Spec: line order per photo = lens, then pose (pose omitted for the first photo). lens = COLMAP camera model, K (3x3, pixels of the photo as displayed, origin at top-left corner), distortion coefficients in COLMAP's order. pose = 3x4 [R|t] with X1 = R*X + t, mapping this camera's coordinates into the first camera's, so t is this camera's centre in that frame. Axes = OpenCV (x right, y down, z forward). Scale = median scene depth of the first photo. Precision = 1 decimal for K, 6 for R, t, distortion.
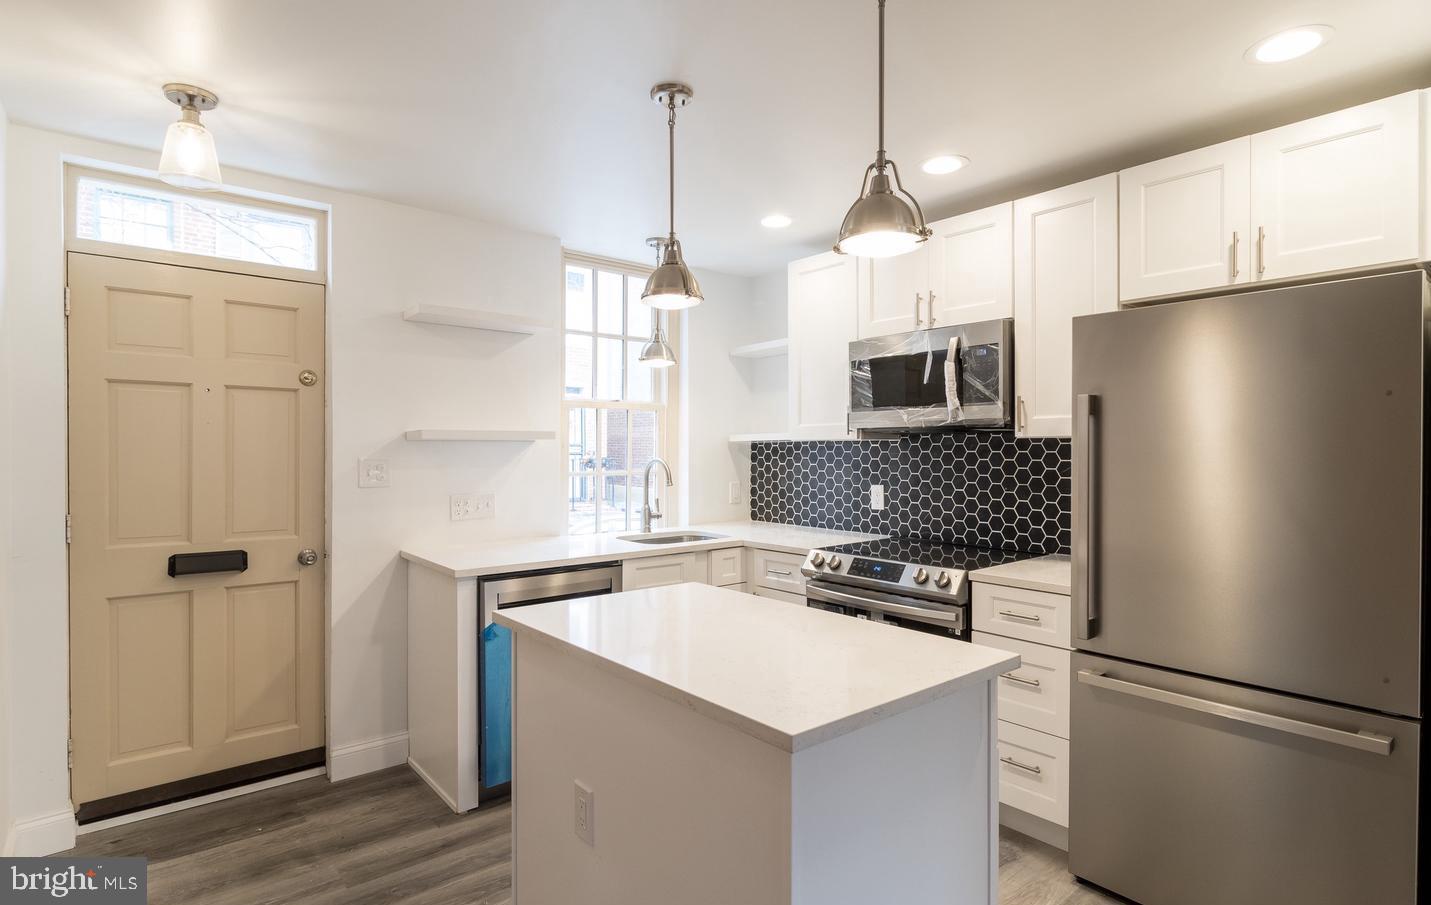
lens RADIAL K [[727.9, 0, 717.4], [0, 727.9, 452.1], [0, 0, 1]] dist [-0.006191, -0.002132]
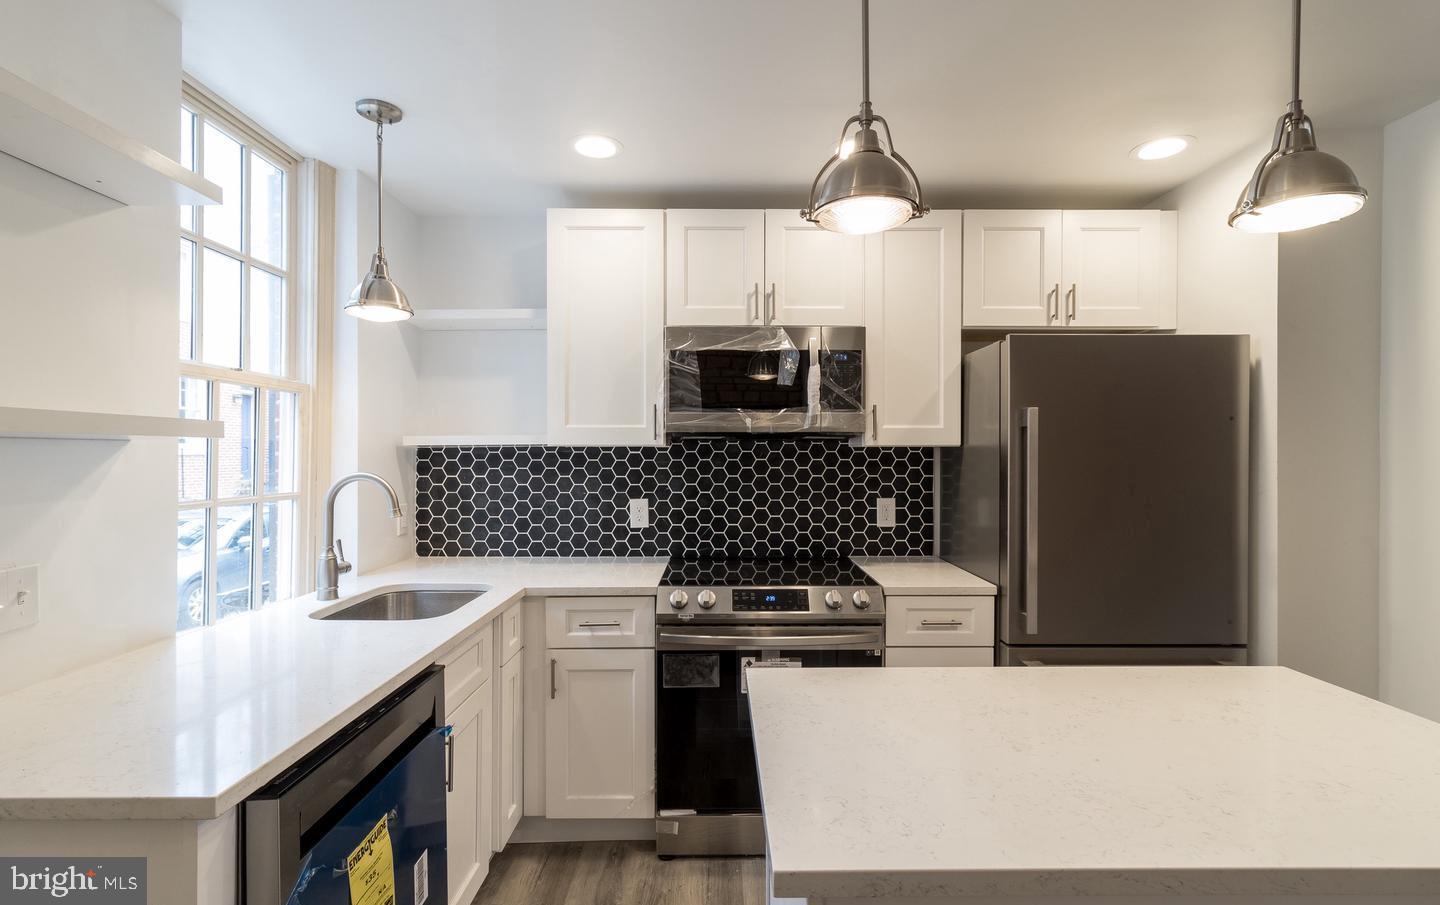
lens RADIAL K [[673.8, 0, 726.7], [0, 673.8, 457.5], [0, 0, 1]] dist [0.008239, -0.000380]
pose [[0.628725, -0.002616, 0.777623, -0.379363], [0.001433, 0.999997, 0.002205, -0.005625], [-0.777626, -0.000272, 0.628727, 0.486504]]
